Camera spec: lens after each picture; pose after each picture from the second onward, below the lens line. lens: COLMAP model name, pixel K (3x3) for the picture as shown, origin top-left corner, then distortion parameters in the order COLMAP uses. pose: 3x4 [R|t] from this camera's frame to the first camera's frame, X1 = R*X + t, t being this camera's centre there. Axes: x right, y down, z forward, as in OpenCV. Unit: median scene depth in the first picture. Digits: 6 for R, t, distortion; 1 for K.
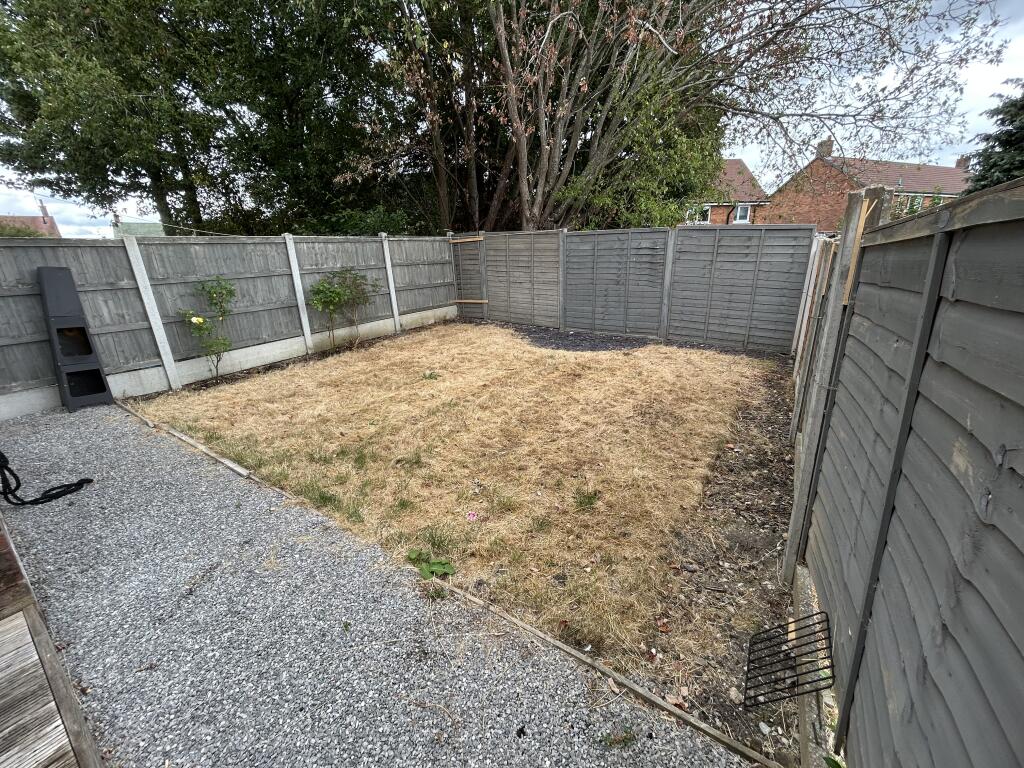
lens RADIAL K [[413.9, 0, 512.0], [0, 413.9, 384.0], [0, 0, 1]] dist [-0.000454, -0.000062]
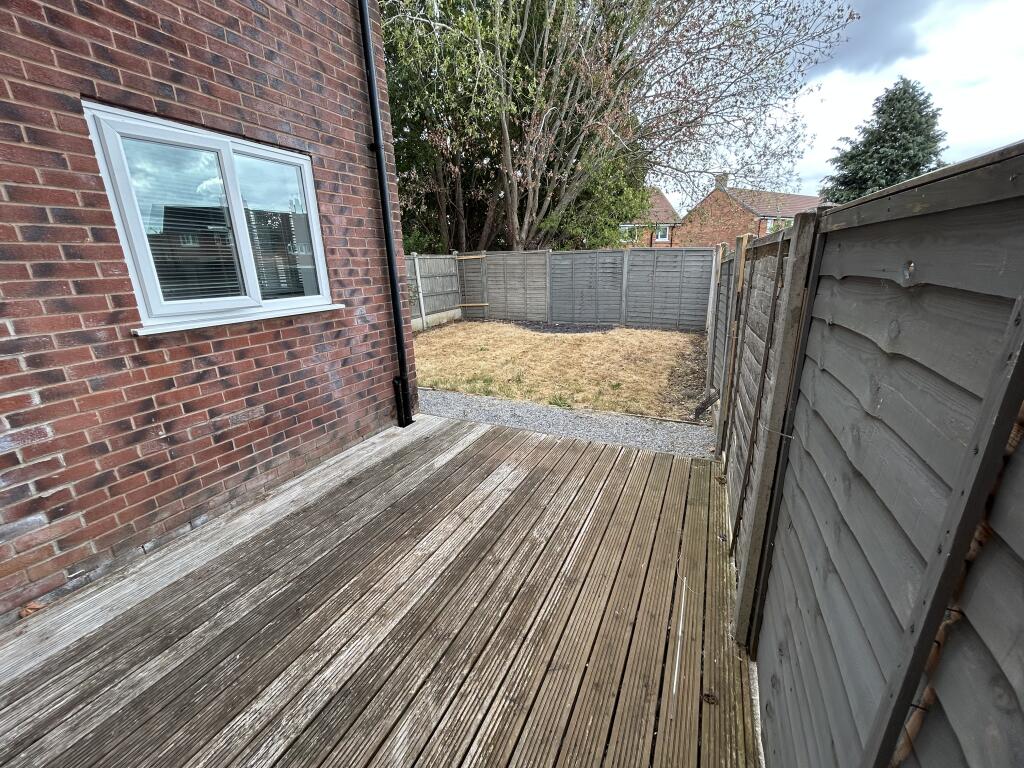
lens RADIAL K [[413.9, 0, 512.0], [0, 413.9, 384.0], [0, 0, 1]] dist [-0.000454, -0.000062]
pose [[0.988088, -0.049100, 0.145845, -0.222259], [0.053809, 0.998144, -0.028516, 0.107795], [-0.144174, 0.036024, 0.988896, -0.336496]]
